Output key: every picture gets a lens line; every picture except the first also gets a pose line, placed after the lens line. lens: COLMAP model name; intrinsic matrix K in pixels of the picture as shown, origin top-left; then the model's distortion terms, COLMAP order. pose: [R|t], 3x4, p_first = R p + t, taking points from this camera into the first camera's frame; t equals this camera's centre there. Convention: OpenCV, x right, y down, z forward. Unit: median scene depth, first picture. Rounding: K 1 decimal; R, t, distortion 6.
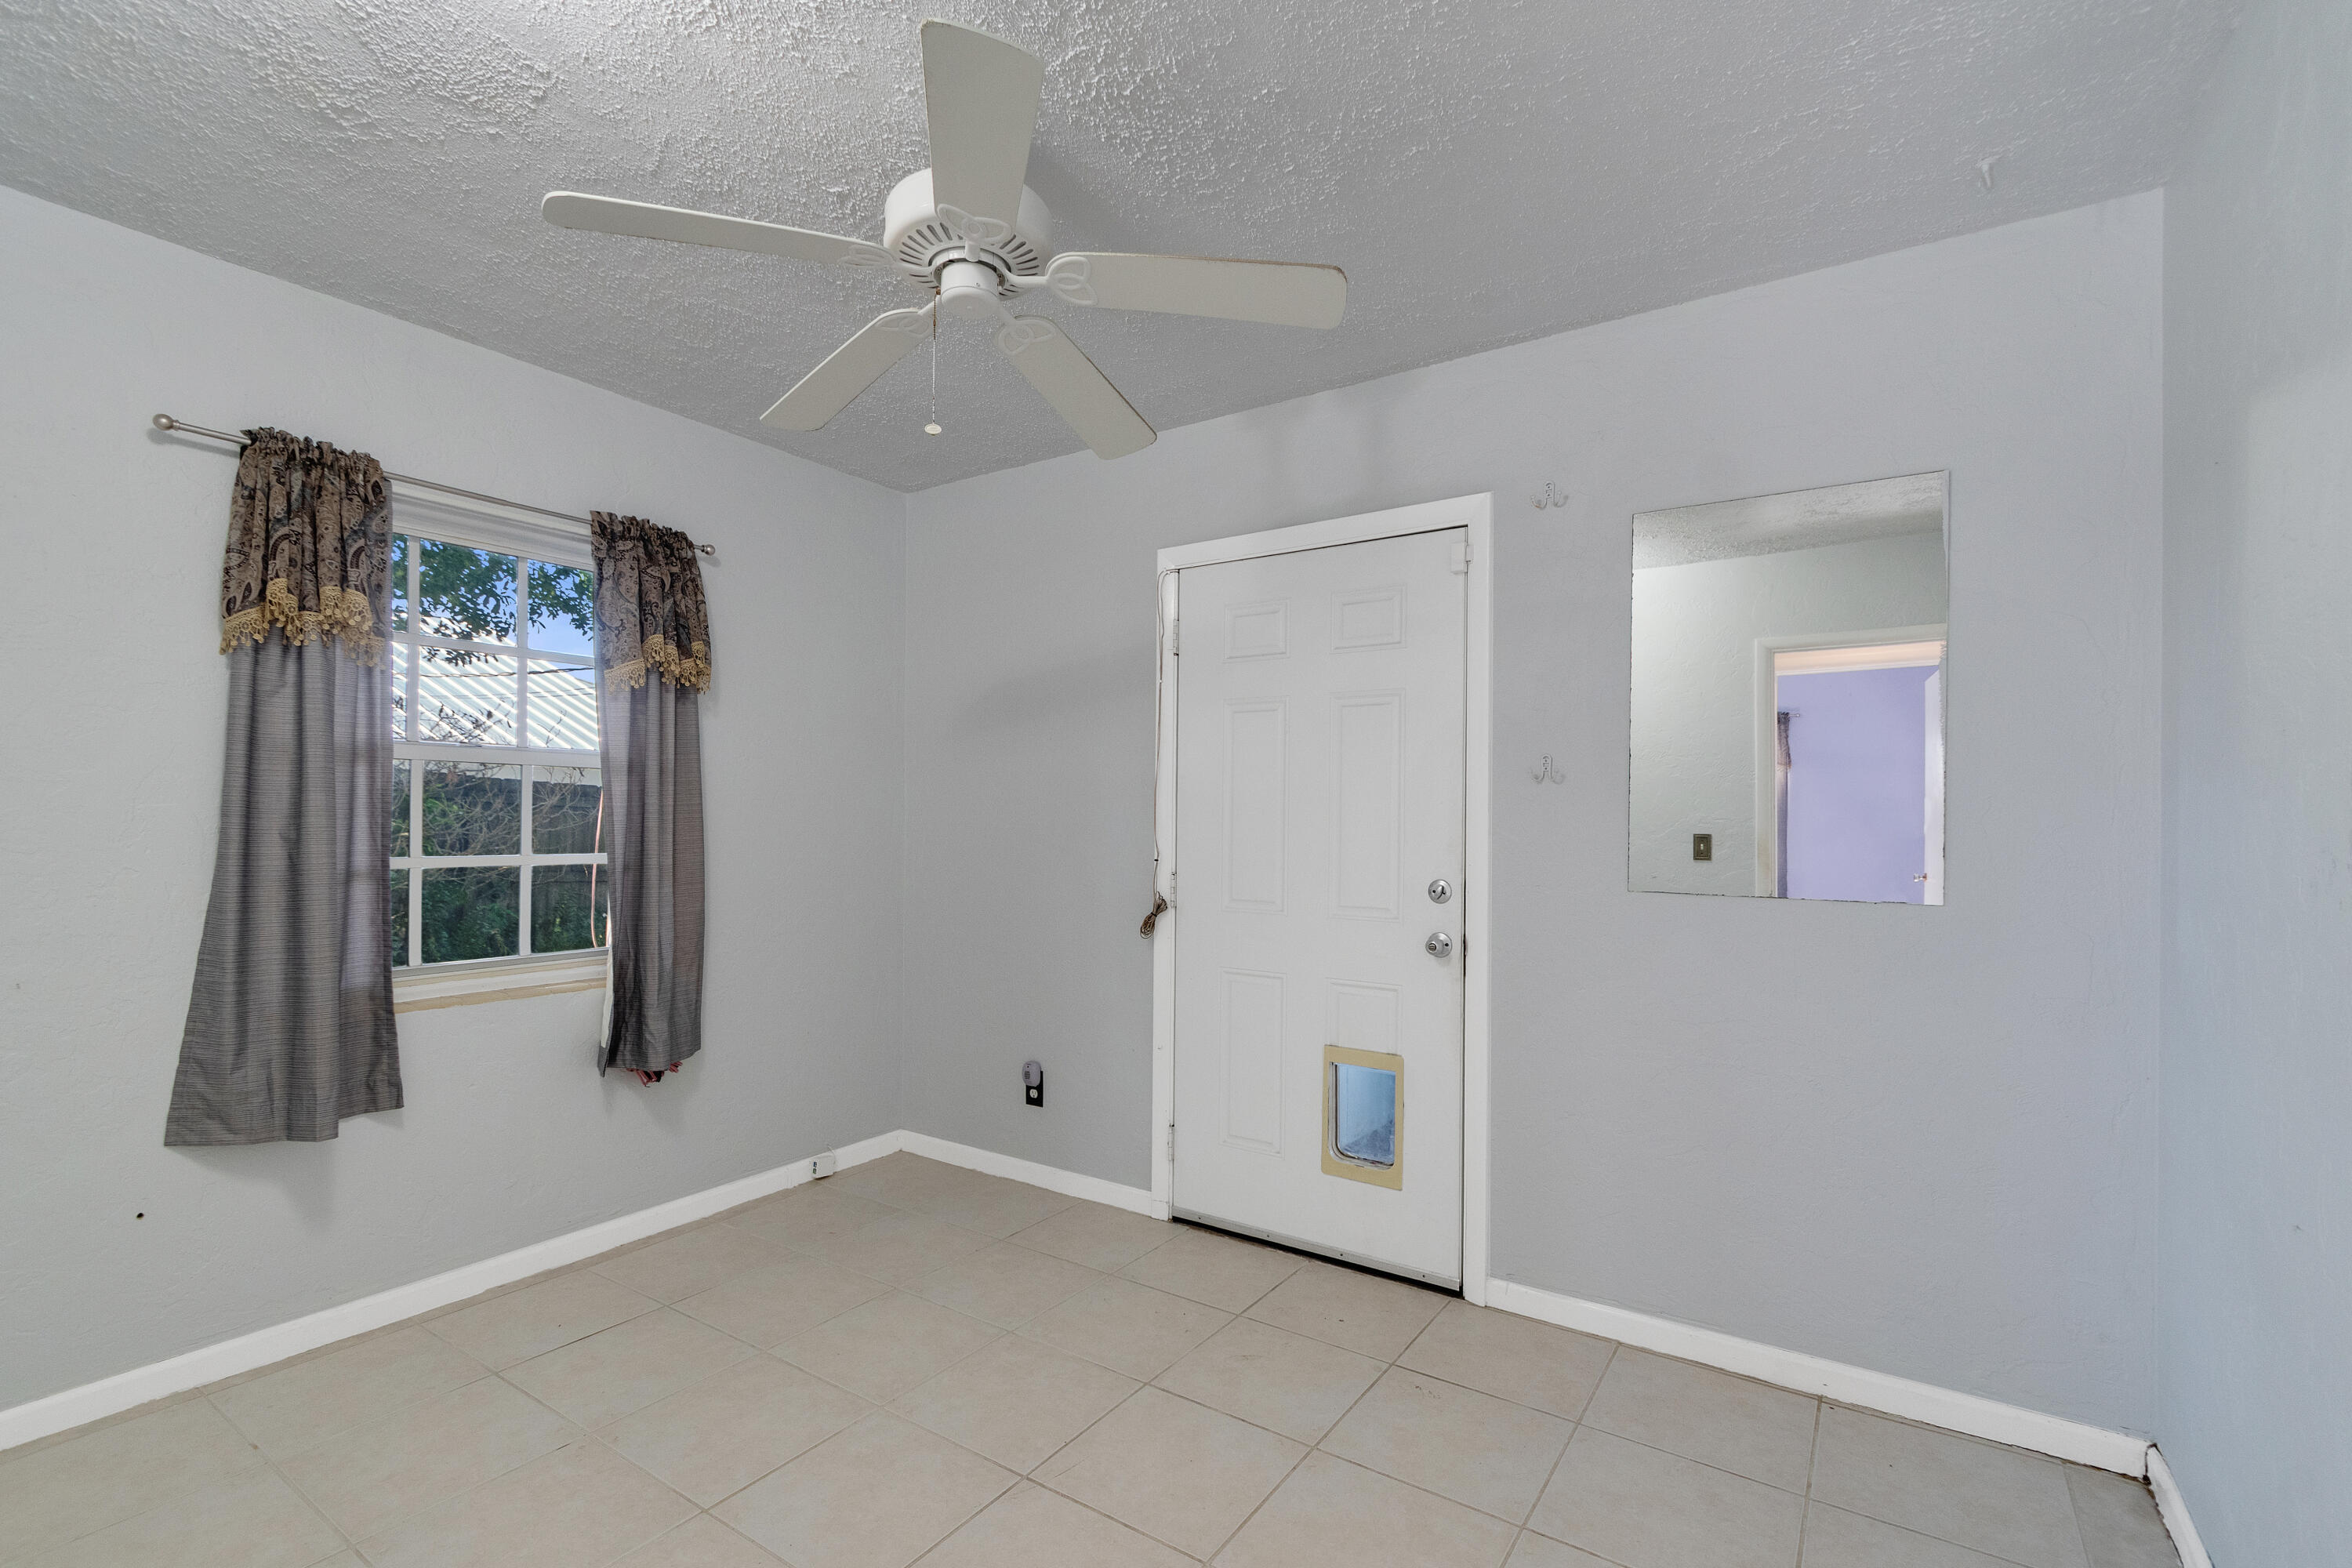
lens RADIAL K [[1050.2, 0, 1124.7], [0, 1050.2, 807.2], [0, 0, 1]] dist [0.004088, -0.000832]
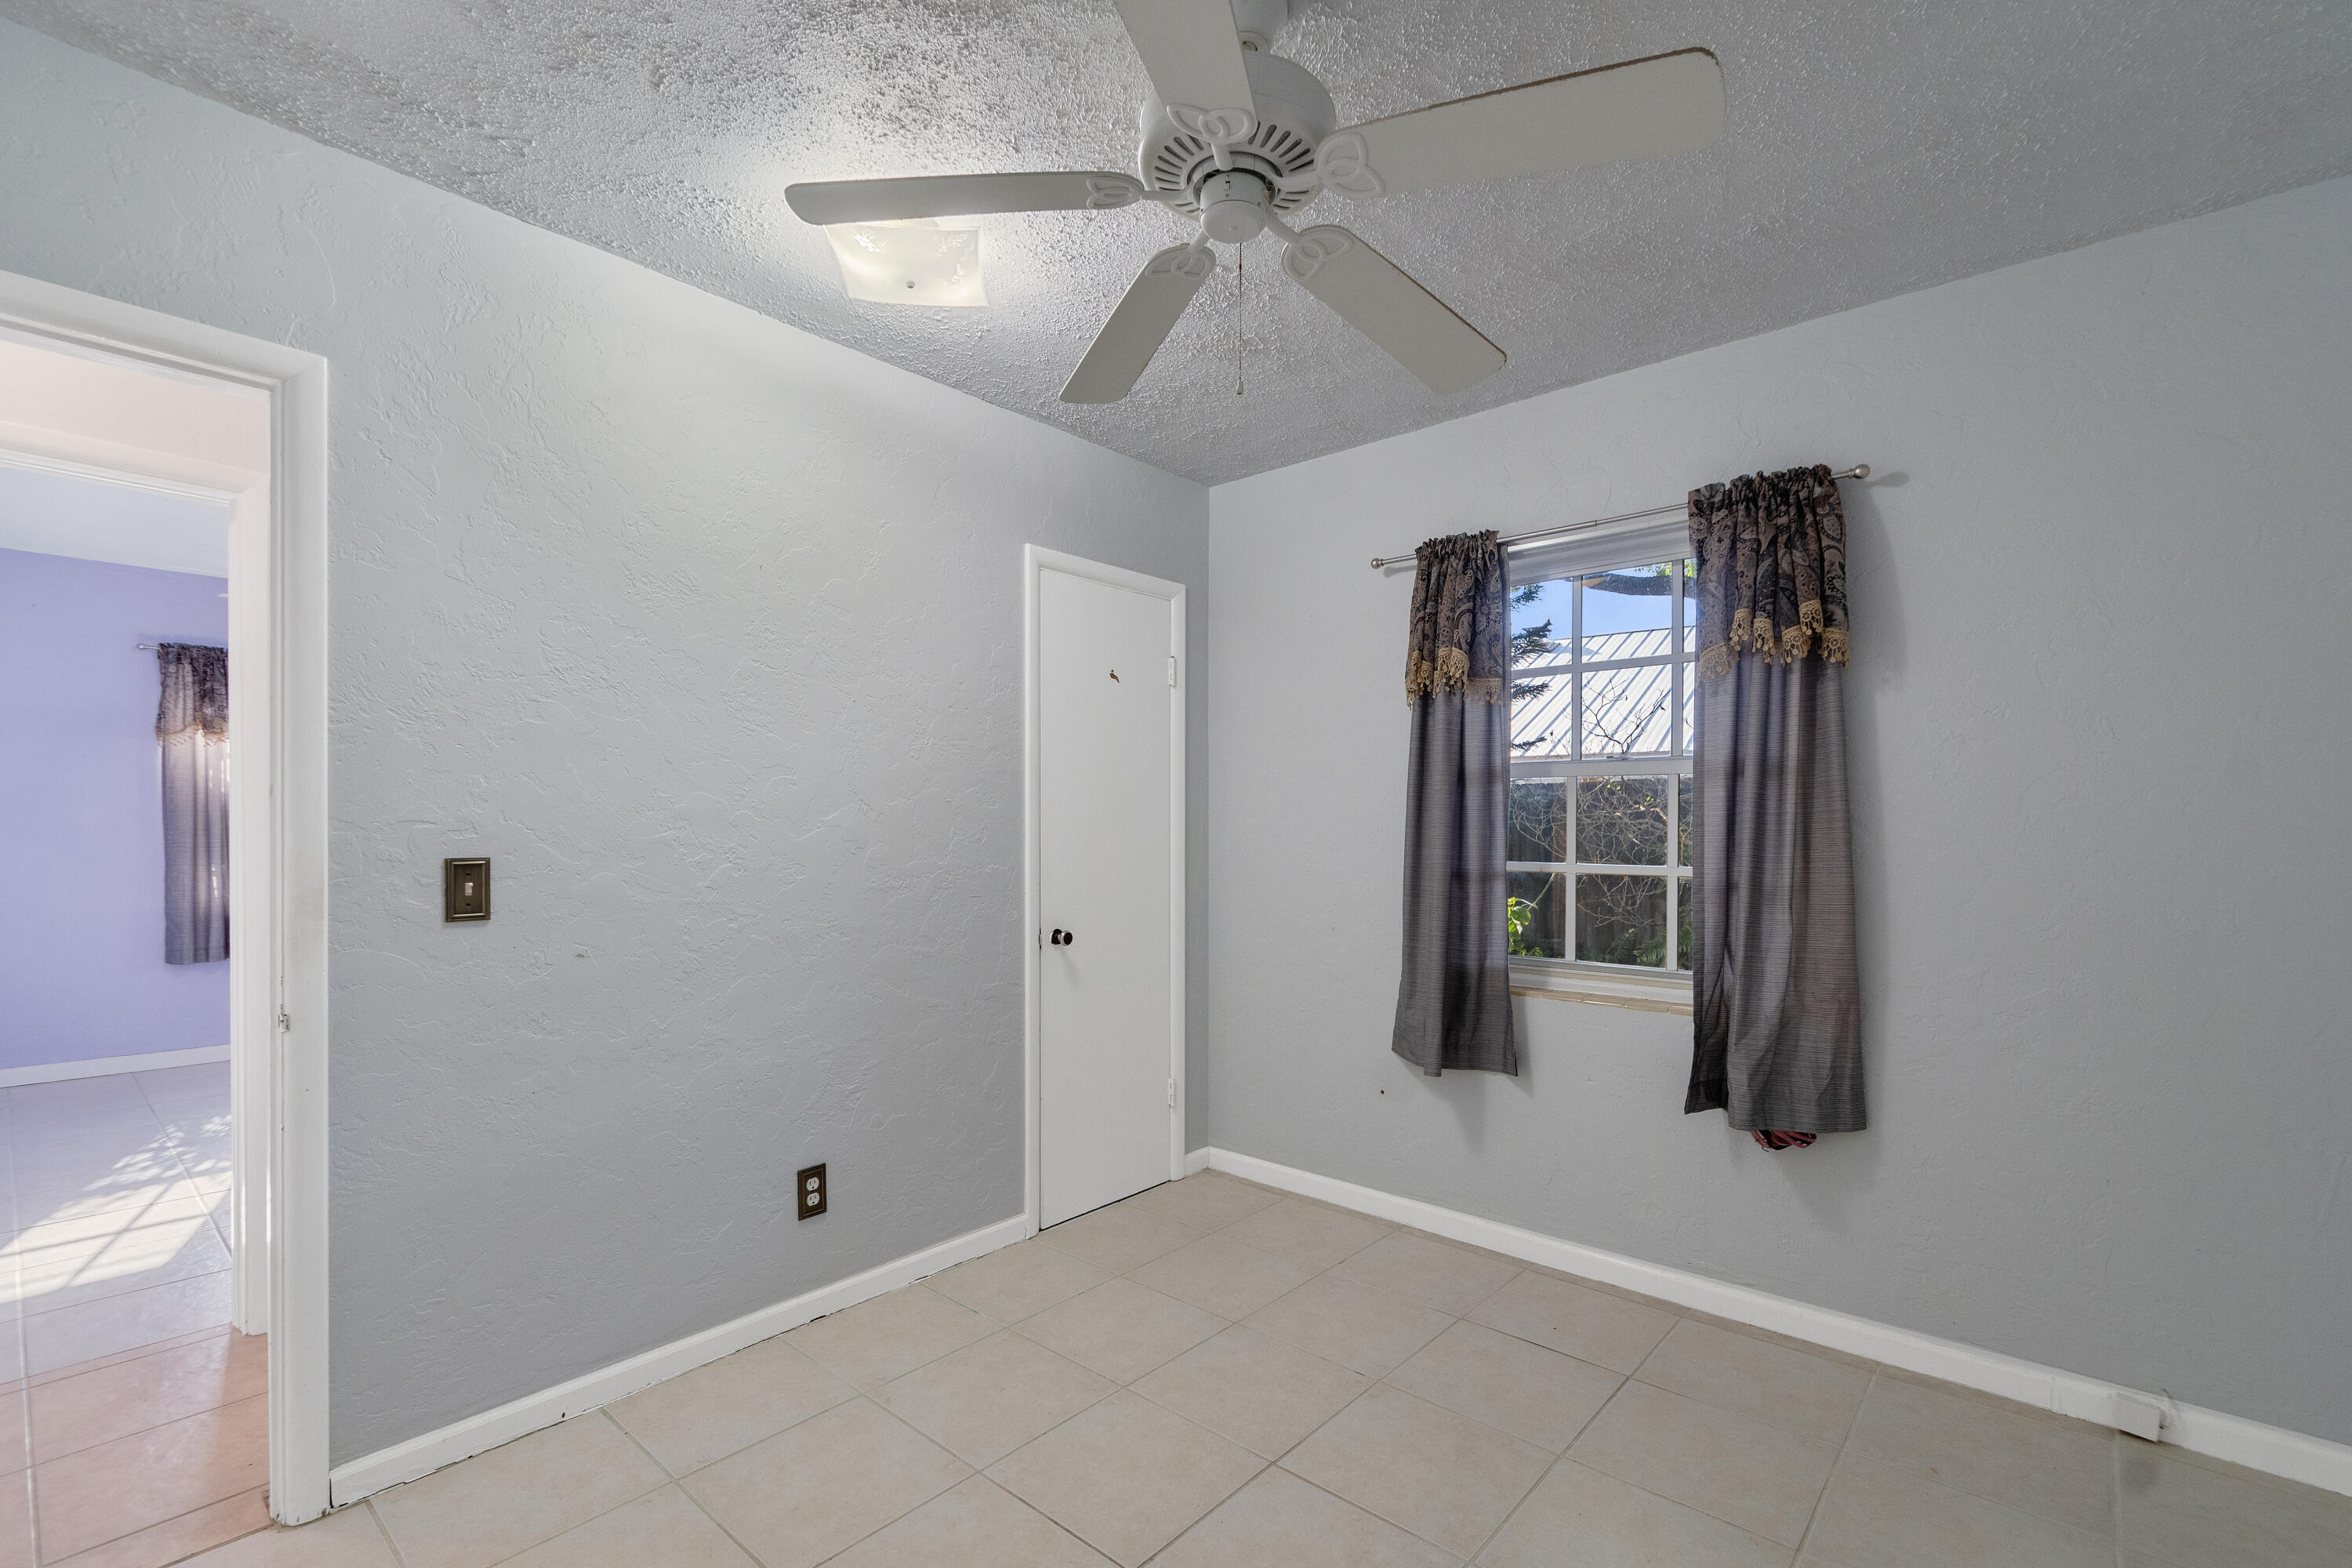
lens RADIAL K [[1043.3, 0, 1162.7], [0, 1043.3, 829.9], [0, 0, 1]] dist [0.001648, -0.003403]
pose [[-0.107452, -0.000931, -0.994210, 0.451308], [0.005567, 0.999983, -0.001538, 0.010868], [0.994195, -0.005700, -0.107445, 0.655453]]
